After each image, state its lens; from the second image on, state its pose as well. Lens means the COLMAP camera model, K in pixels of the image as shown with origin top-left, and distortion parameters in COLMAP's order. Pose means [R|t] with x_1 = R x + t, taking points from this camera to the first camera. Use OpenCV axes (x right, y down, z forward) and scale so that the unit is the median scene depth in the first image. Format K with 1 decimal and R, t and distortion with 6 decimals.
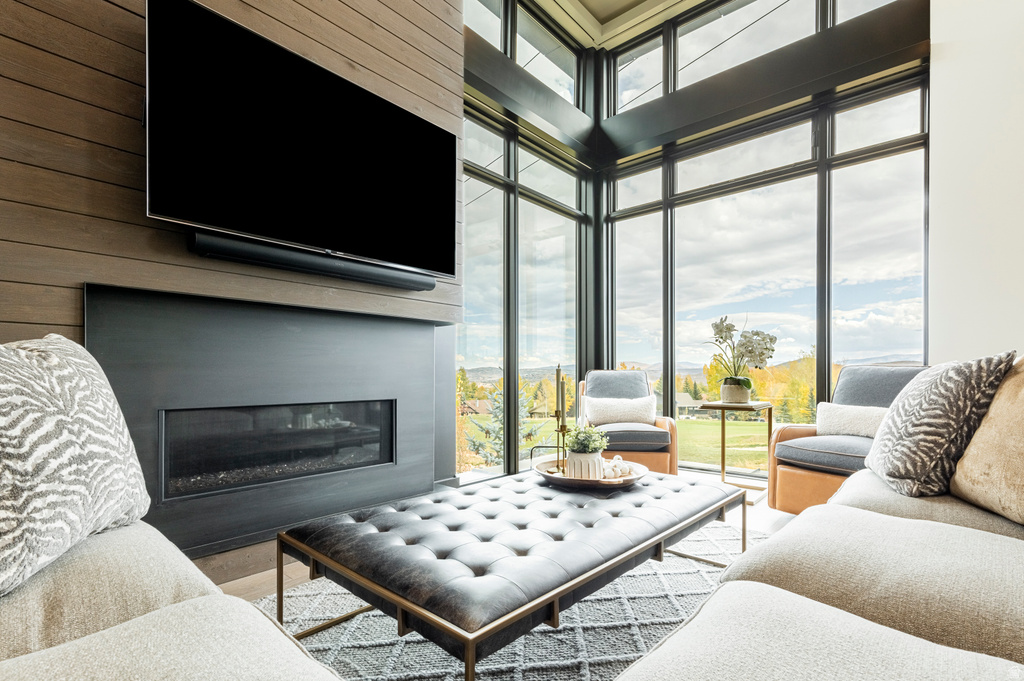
lens RADIAL K [[474.5, 0, 511.0], [0, 474.5, 377.7], [0, 0, 1]] dist [0.002166, -0.000152]
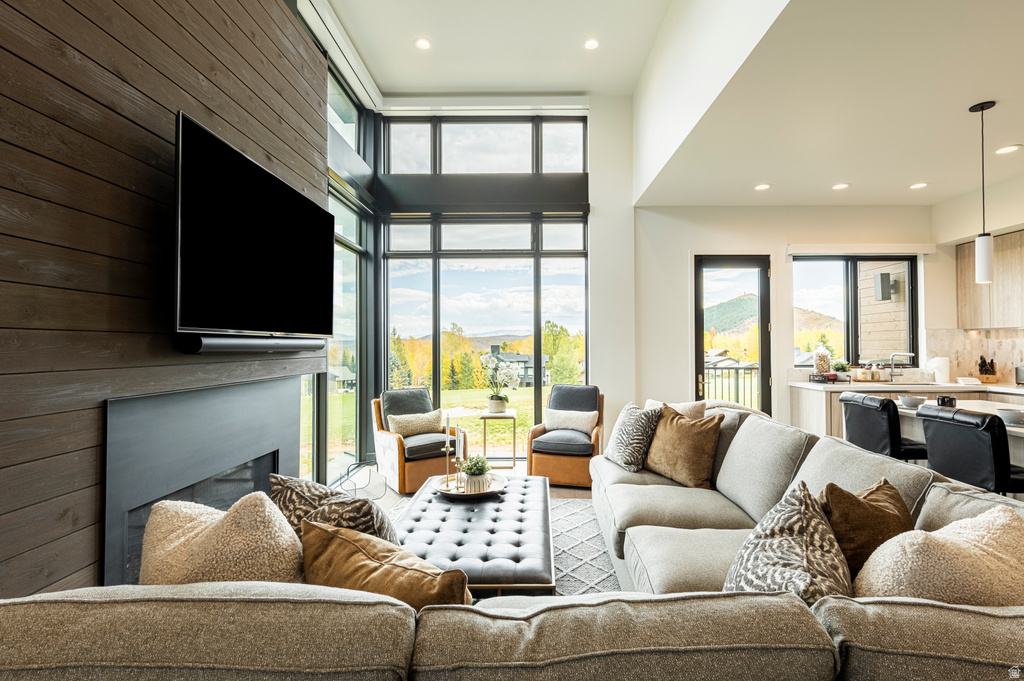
lens RADIAL K [[476.0, 0, 524.5], [0, 476.0, 336.7], [0, 0, 1]] dist [0.007810, -0.000458]
pose [[0.747832, 0.006428, 0.663857, -0.444766], [0.010496, 0.999714, -0.021504, -0.148130], [-0.663805, 0.023049, 0.747550, -0.155494]]
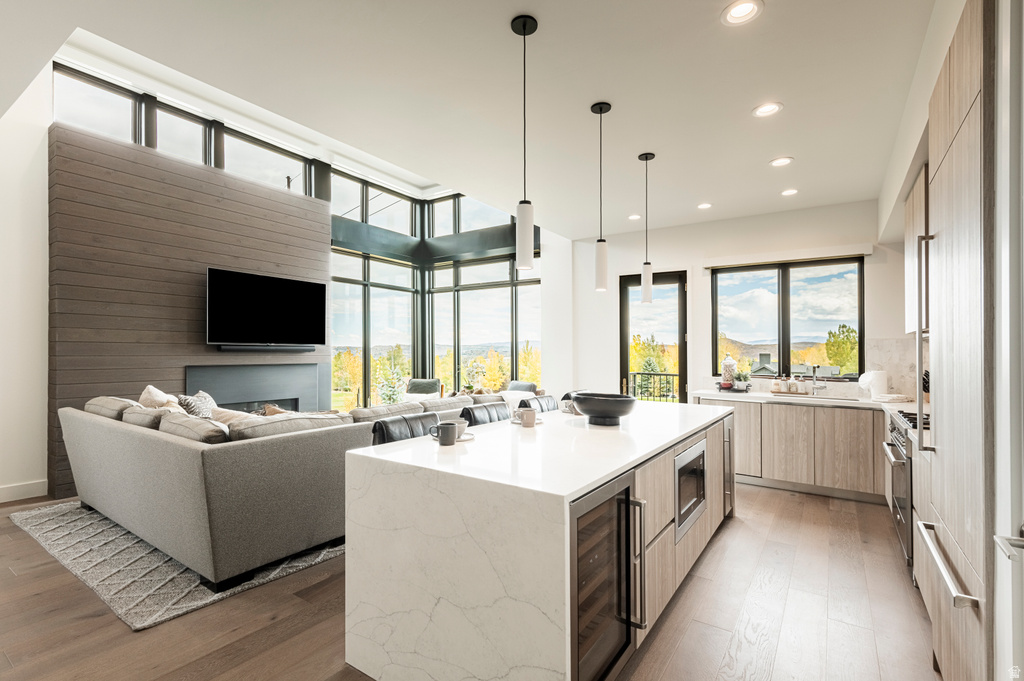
lens RADIAL K [[470.4, 0, 503.5], [0, 470.4, 346.7], [0, 0, 1]] dist [0.014767, -0.000199]
pose [[0.992721, 0.008295, 0.120153, 0.381771], [-0.006457, 0.999856, -0.015684, -0.141930], [-0.120266, 0.014794, 0.992631, -1.125739]]
